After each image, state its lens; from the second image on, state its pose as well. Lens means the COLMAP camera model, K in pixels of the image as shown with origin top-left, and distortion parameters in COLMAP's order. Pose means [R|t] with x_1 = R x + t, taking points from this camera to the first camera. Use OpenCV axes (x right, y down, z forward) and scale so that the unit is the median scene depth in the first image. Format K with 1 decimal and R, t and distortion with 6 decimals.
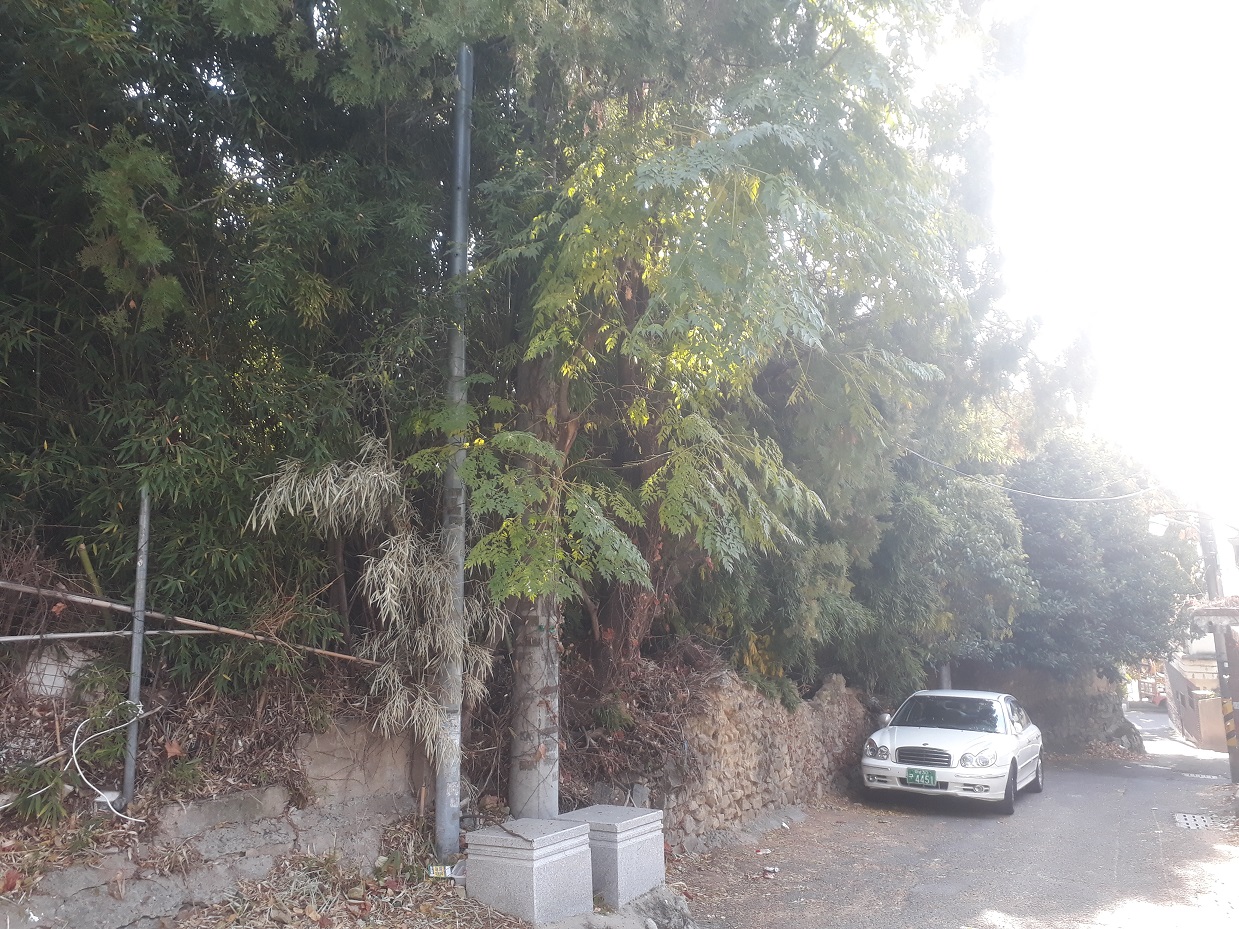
lens RADIAL K [[979.3, 0, 618.1], [0, 979.3, 462.9], [0, 0, 1]] dist [0.005071, -0.008965]
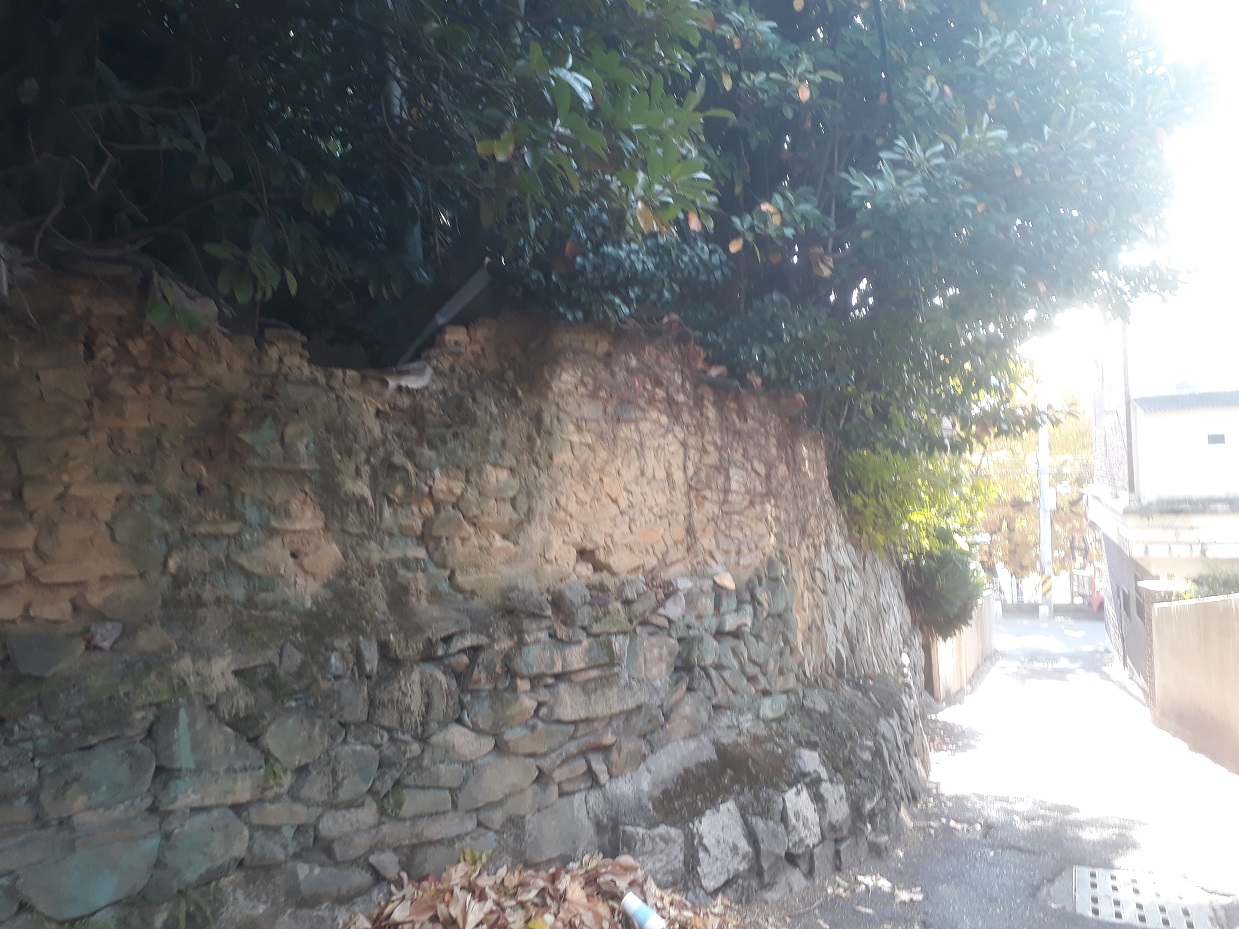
lens RADIAL K [[979.3, 0, 621.8], [0, 979.3, 465.8], [0, 0, 1]] dist [0.005071, -0.008965]
pose [[0.999751, 0.000601, 0.022306, 0.338603], [-0.002852, 0.994884, 0.100984, 0.134931], [-0.022131, -0.101022, 0.994638, 0.566392]]
